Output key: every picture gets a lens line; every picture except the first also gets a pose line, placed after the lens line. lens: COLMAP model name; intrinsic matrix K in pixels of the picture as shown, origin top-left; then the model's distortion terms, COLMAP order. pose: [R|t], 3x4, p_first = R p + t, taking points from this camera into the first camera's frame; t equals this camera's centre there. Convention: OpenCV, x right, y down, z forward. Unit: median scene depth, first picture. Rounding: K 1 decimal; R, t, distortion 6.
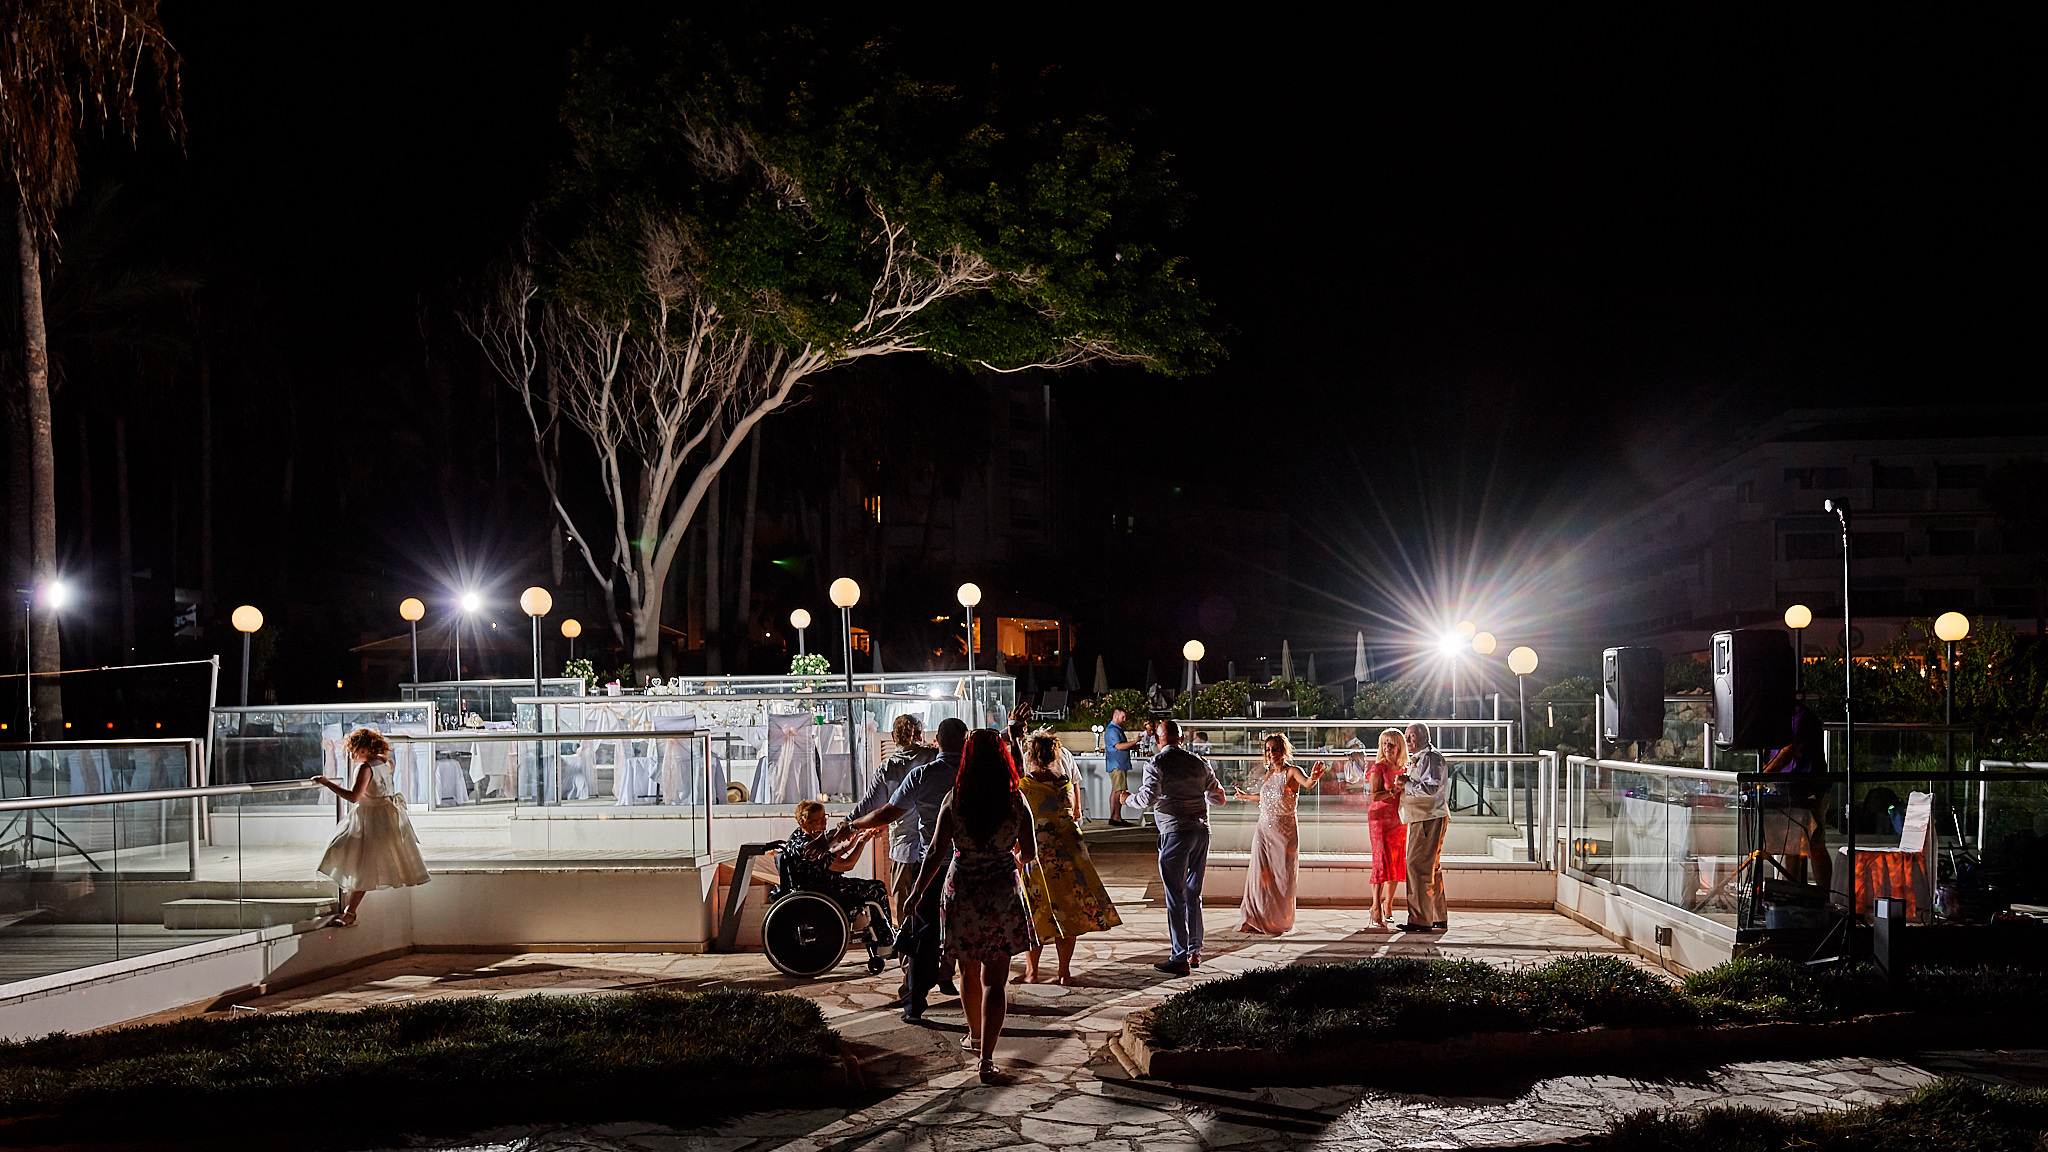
lens RADIAL K [[1544.9, 0, 1024.0], [0, 1544.9, 576.0], [0, 0, 1]] dist [0.001537, -0.000734]
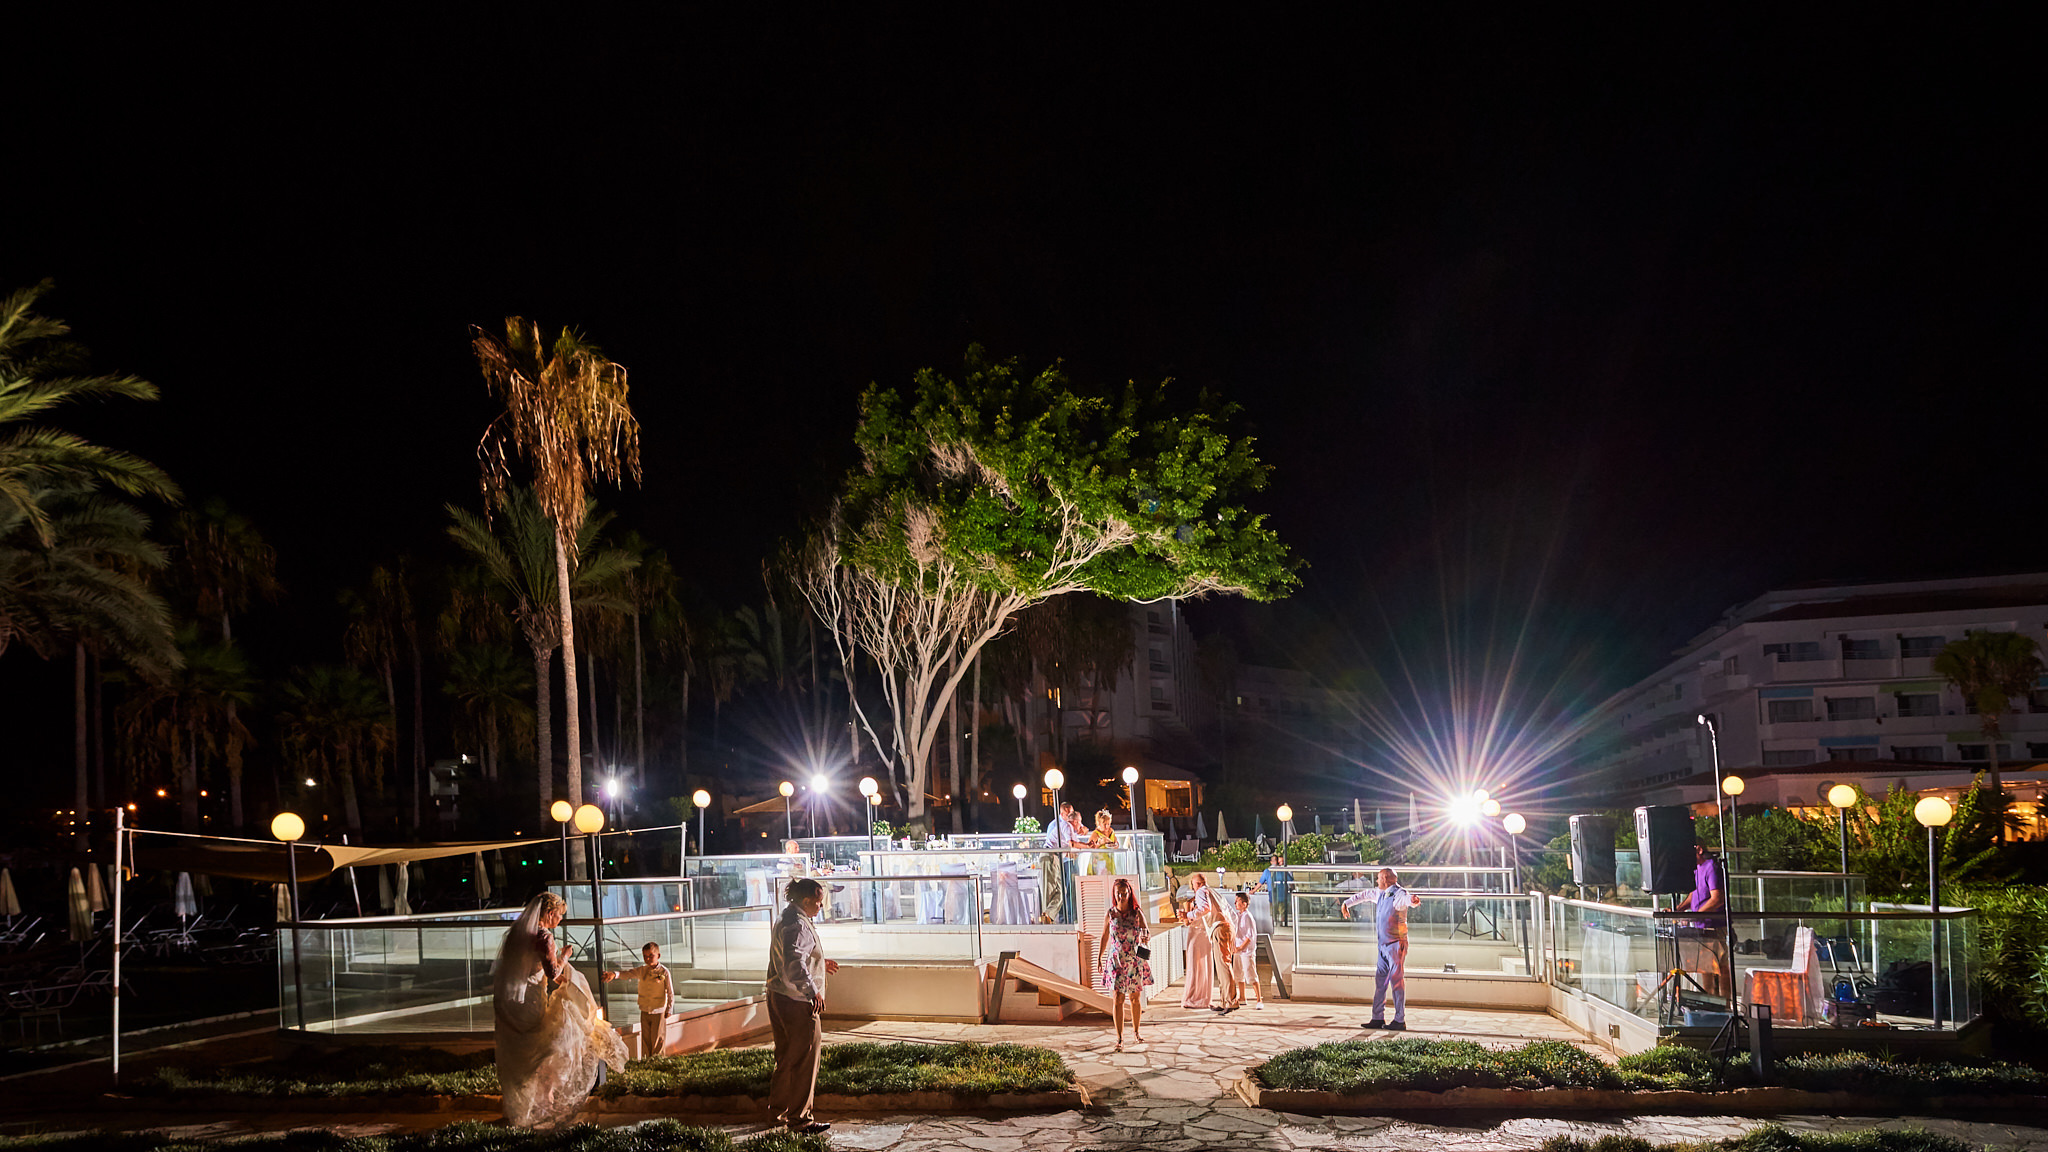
lens RADIAL K [[764.4, 0, 1082.2], [0, 764.4, 573.5], [0, 0, 1]] dist [-0.000044, 0.000373]
pose [[0.993513, -0.035387, -0.108071, 0.006693], [0.003354, 0.959055, -0.283201, 0.042127], [0.113668, 0.281002, 0.952952, 0.274067]]
